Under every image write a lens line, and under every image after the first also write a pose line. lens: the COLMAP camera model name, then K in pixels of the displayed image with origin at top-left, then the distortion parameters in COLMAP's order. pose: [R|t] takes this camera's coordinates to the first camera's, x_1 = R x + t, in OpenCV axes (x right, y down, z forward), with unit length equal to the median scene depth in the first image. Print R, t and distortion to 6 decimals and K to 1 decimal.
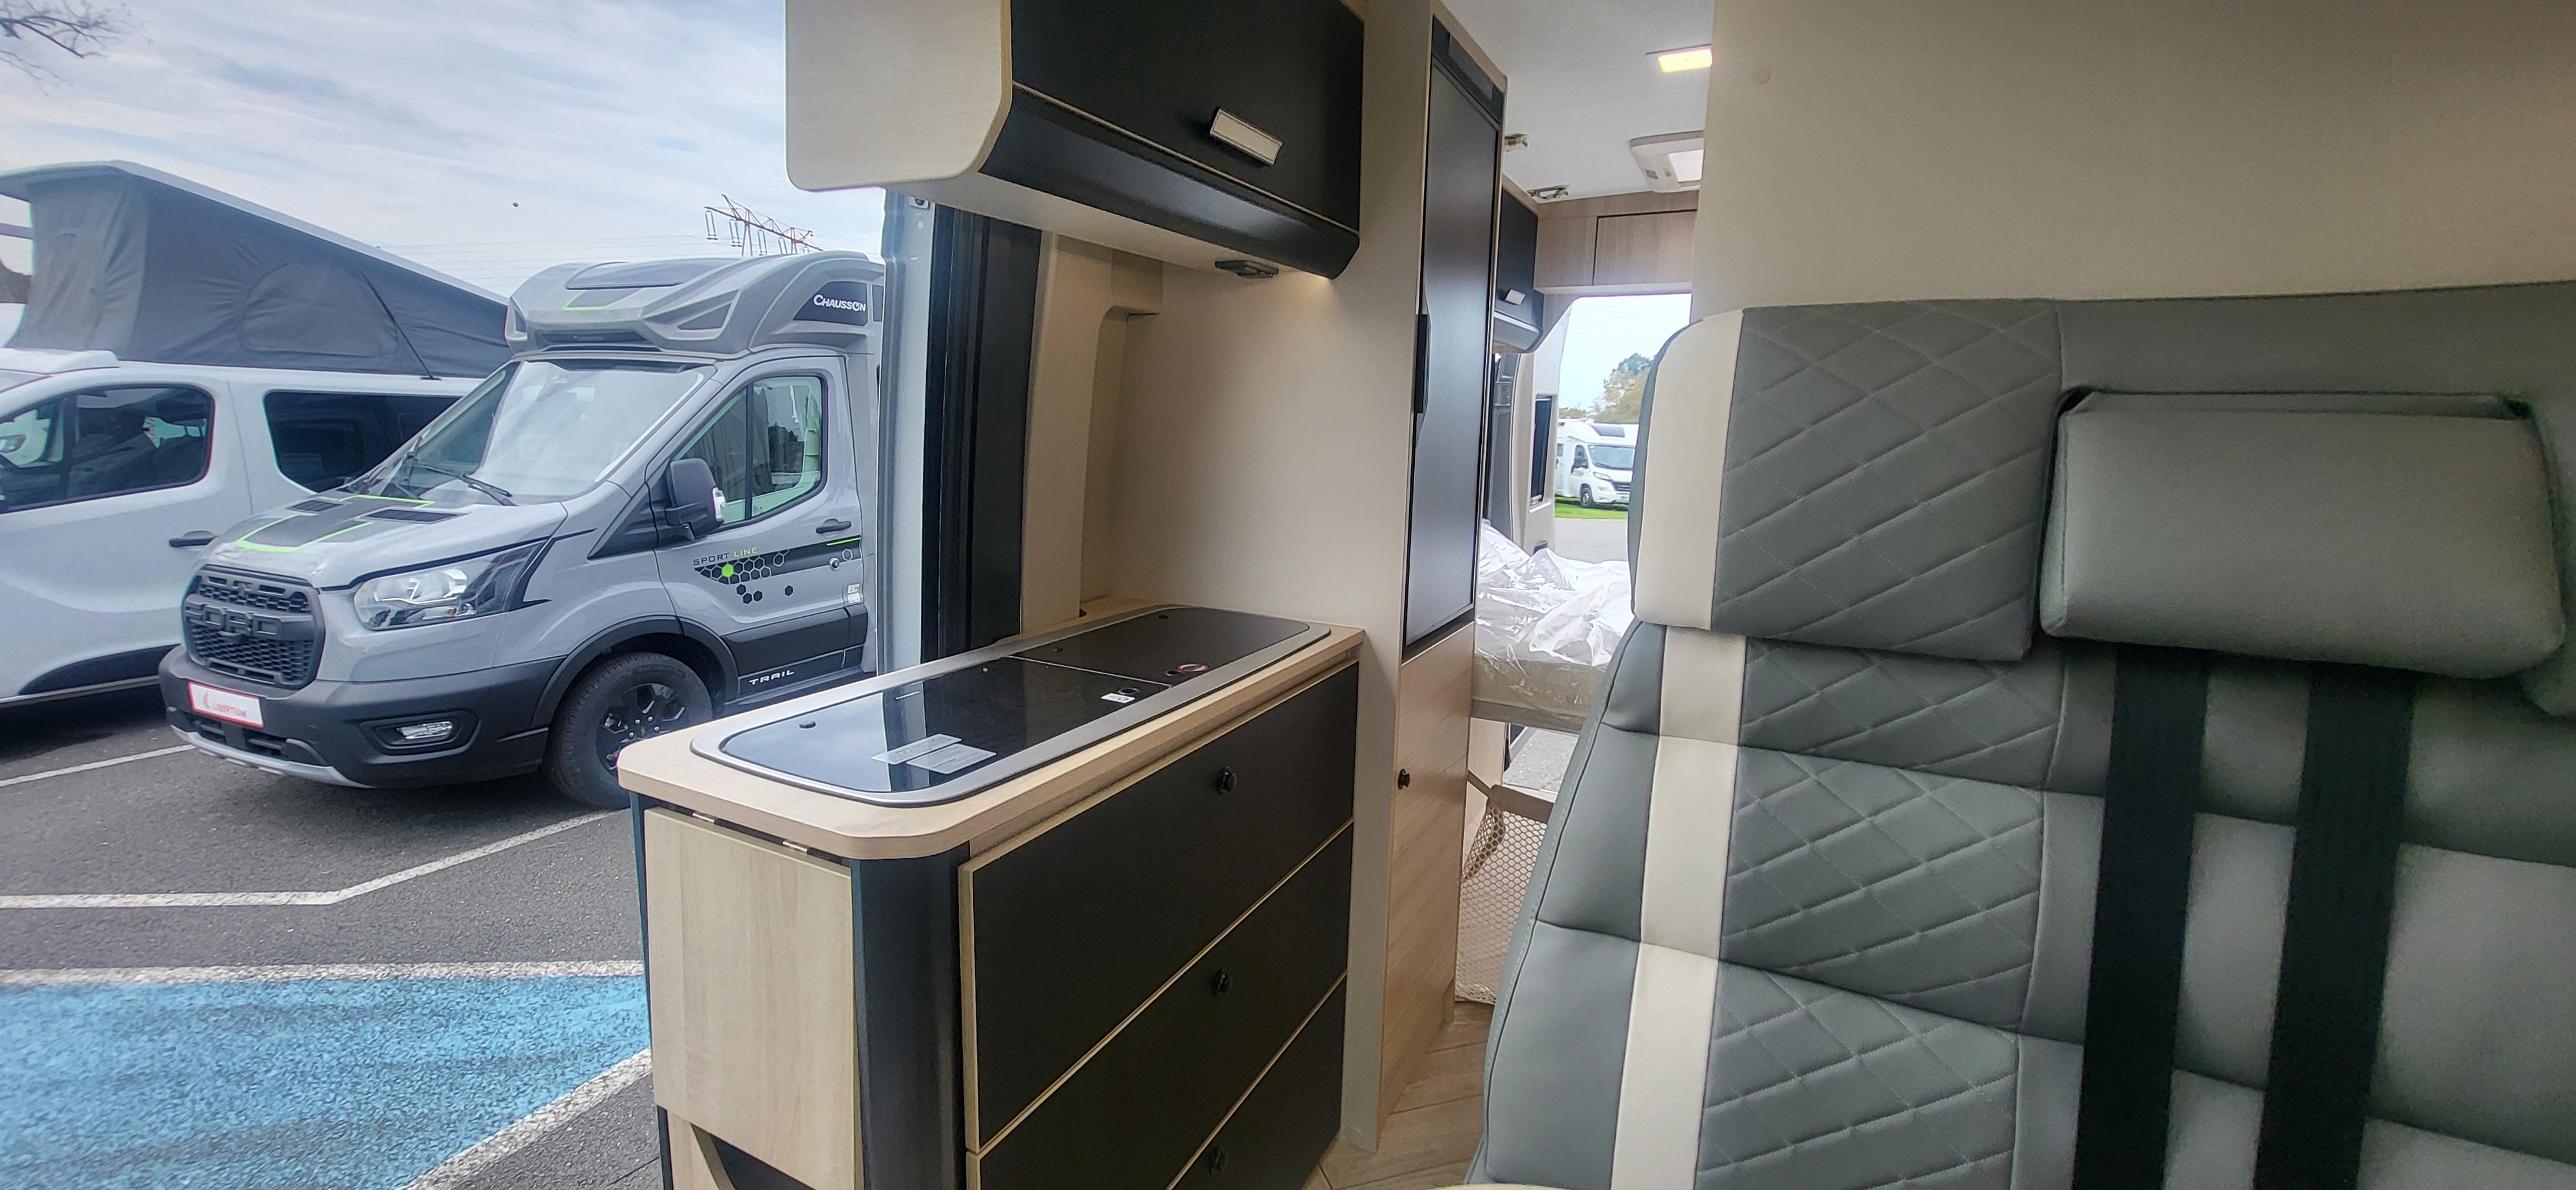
lens RADIAL K [[1000.6, 0, 1270.0], [0, 1000.6, 588.9], [0, 0, 1]] dist [0.002770, -0.000145]
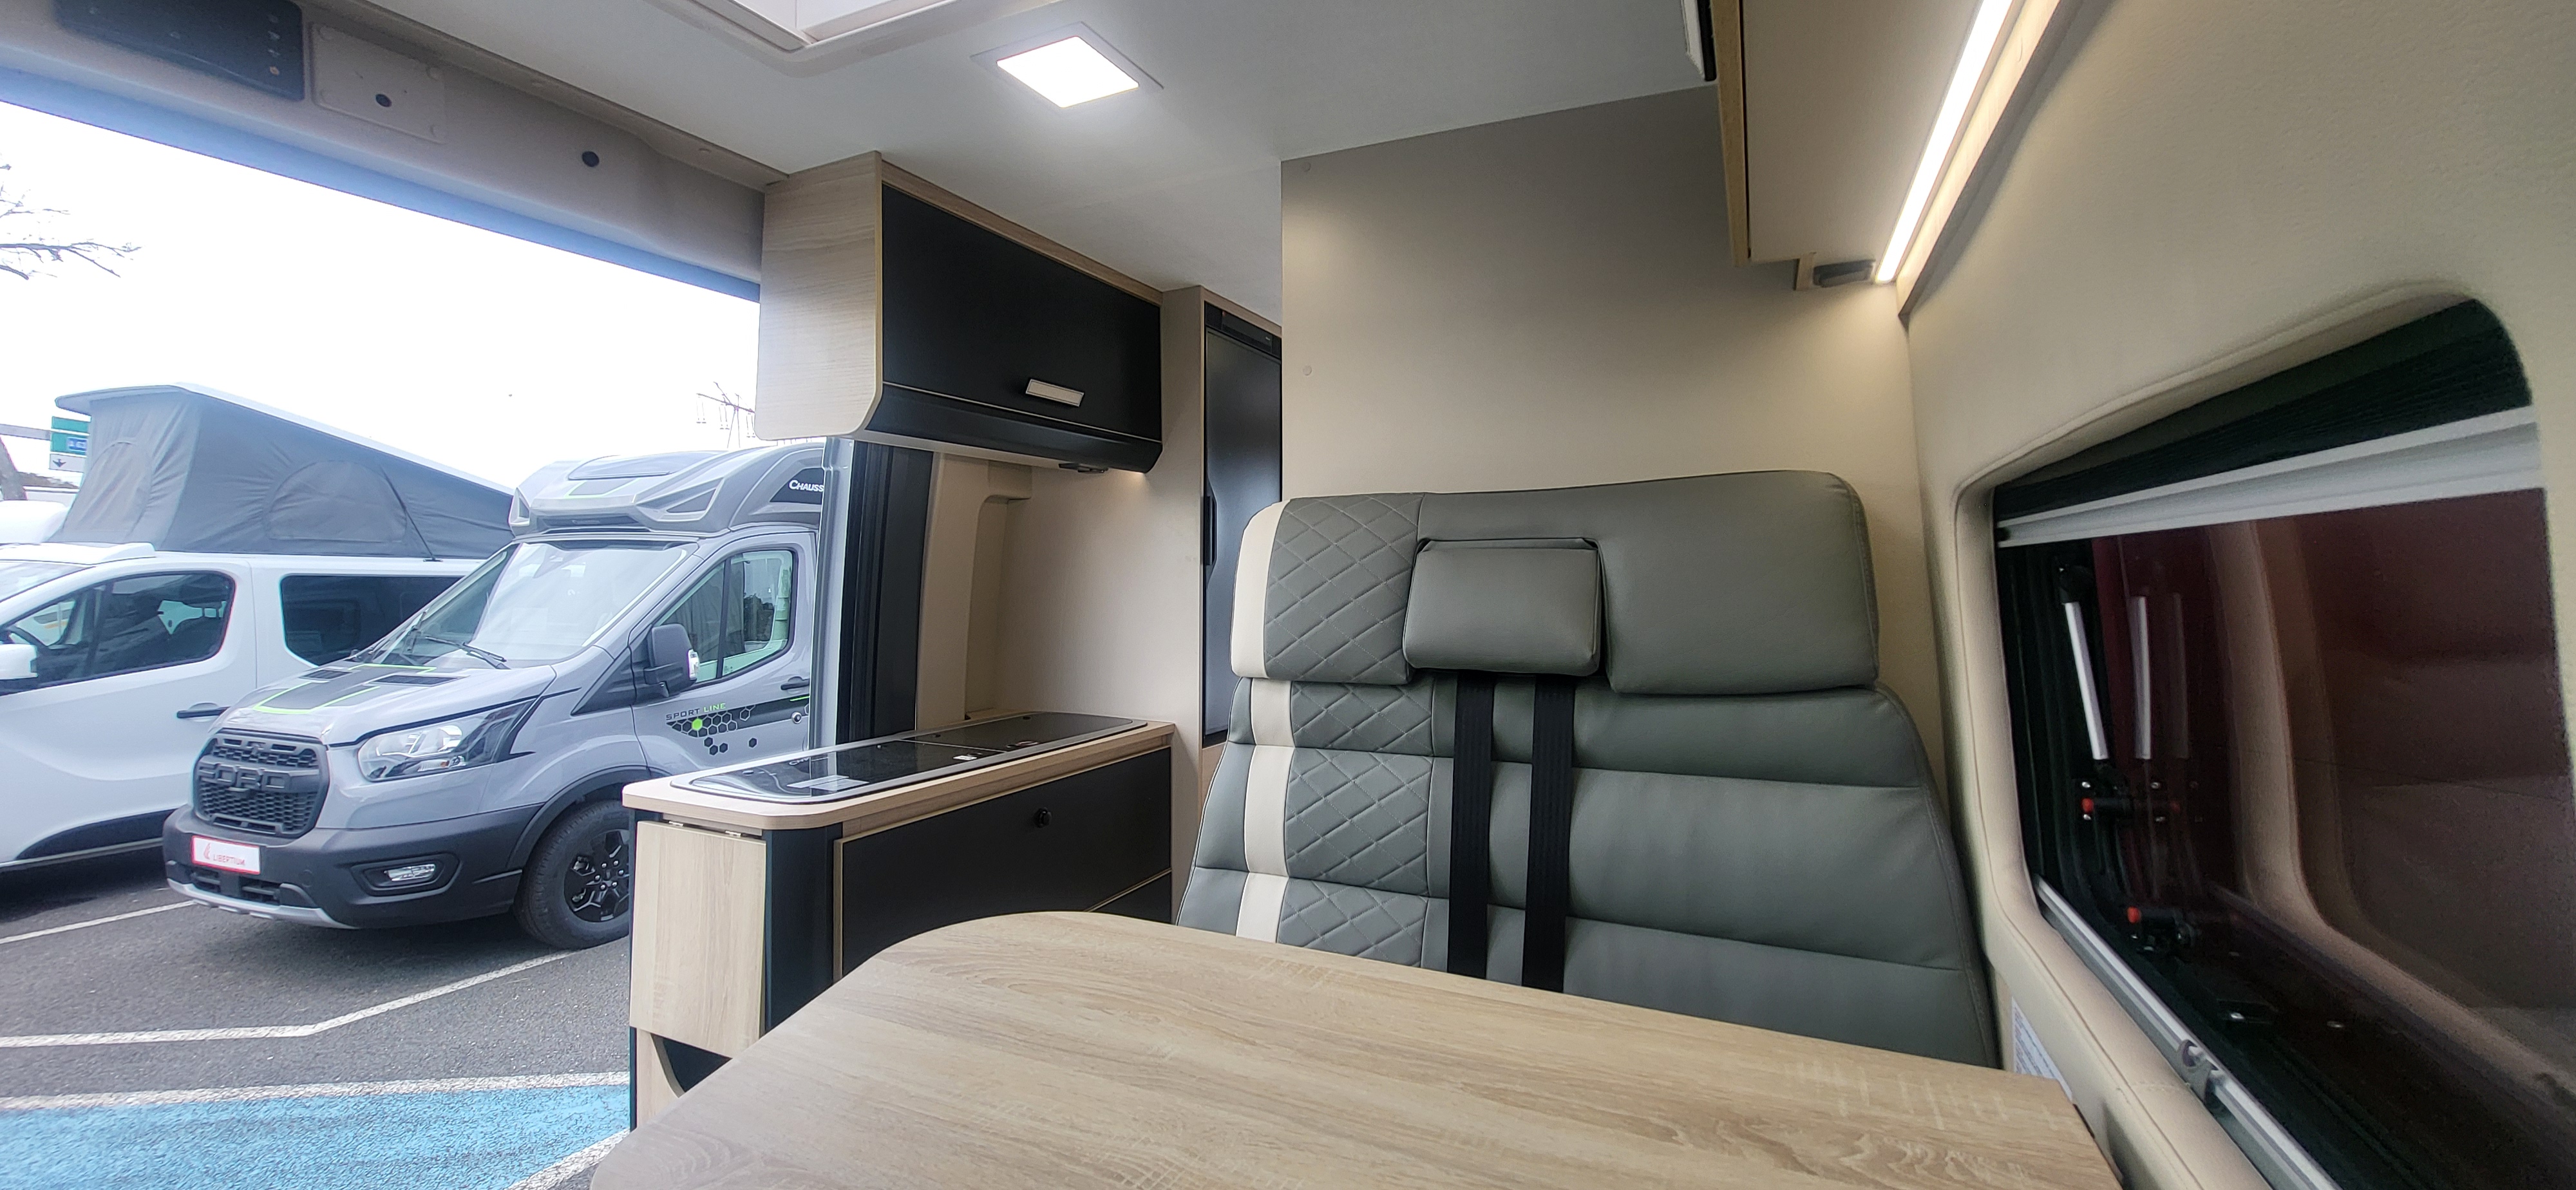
lens RADIAL K [[1005.2, 0, 1274.1], [0, 1005.2, 587.7], [0, 0, 1]] dist [0.006266, -0.000054]
pose [[0.999417, -0.024438, 0.023829, 0.088064], [0.027959, 0.986581, -0.160862, 0.036323], [-0.019578, 0.161434, 0.986689, -0.163919]]
